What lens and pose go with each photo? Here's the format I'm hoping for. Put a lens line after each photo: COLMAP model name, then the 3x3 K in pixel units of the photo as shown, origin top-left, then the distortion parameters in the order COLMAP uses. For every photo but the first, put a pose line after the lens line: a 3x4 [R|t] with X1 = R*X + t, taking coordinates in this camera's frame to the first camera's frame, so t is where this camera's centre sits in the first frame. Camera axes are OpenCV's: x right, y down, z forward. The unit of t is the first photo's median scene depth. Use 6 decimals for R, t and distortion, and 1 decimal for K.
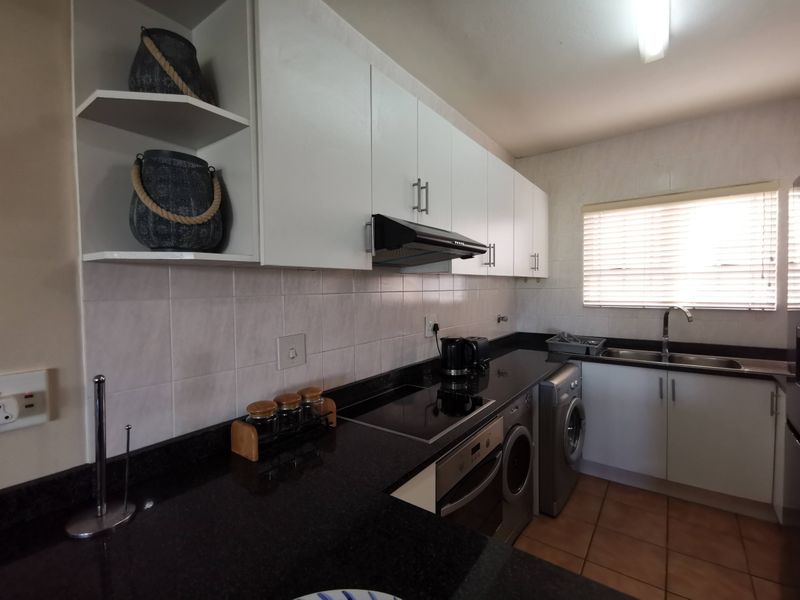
lens RADIAL K [[372.7, 0, 400.0], [0, 372.7, 300.0], [0, 0, 1]] dist [0.010112, -0.000035]
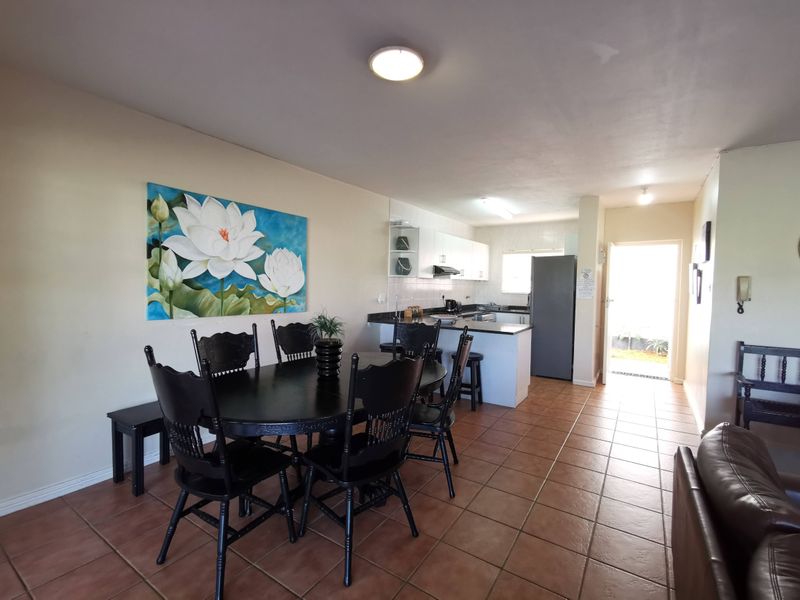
lens RADIAL K [[372.7, 0, 400.0], [0, 372.7, 300.0], [0, 0, 1]] dist [0.010112, -0.000035]
pose [[0.998834, 0.020197, 0.043844, -0.320831], [-0.020493, 0.999770, 0.006317, 0.075143], [-0.043706, -0.007208, 0.999018, -1.647673]]
